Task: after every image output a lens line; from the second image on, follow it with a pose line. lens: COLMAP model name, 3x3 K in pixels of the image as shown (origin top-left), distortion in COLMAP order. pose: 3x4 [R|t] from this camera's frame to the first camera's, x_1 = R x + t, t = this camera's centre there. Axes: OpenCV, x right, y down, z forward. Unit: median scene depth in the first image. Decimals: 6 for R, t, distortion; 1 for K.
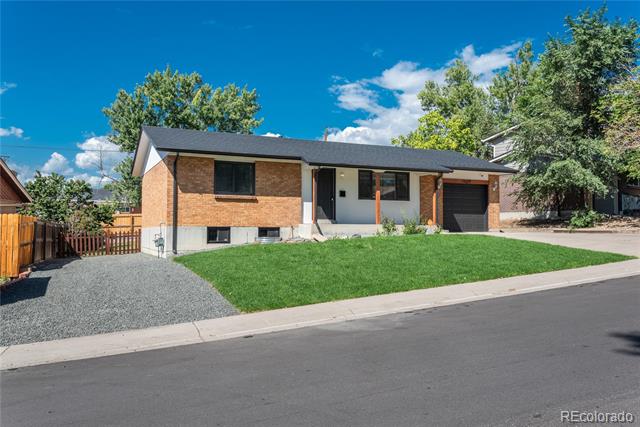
lens RADIAL K [[546.7, 0, 320.0], [0, 546.7, 213.5], [0, 0, 1]] dist [0.030228, 0.000236]
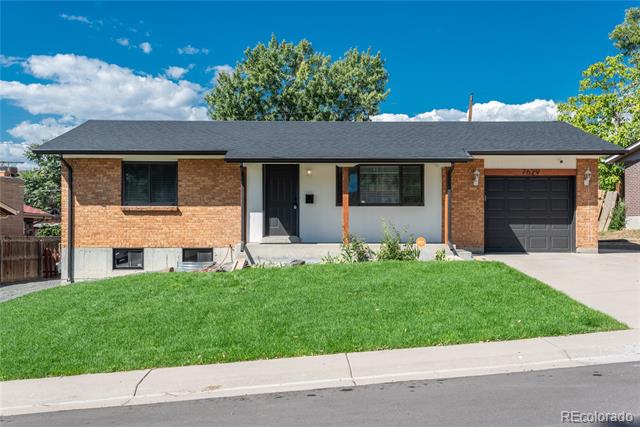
lens RADIAL K [[673.7, 0, 320.0], [0, 673.7, 213.5], [0, 0, 1]] dist [0.066360, -0.003136]
pose [[0.916762, -0.012165, -0.399249, 0.418846], [0.017094, 0.999815, 0.008789, -0.026365], [0.399069, -0.014882, 0.916800, 0.229042]]
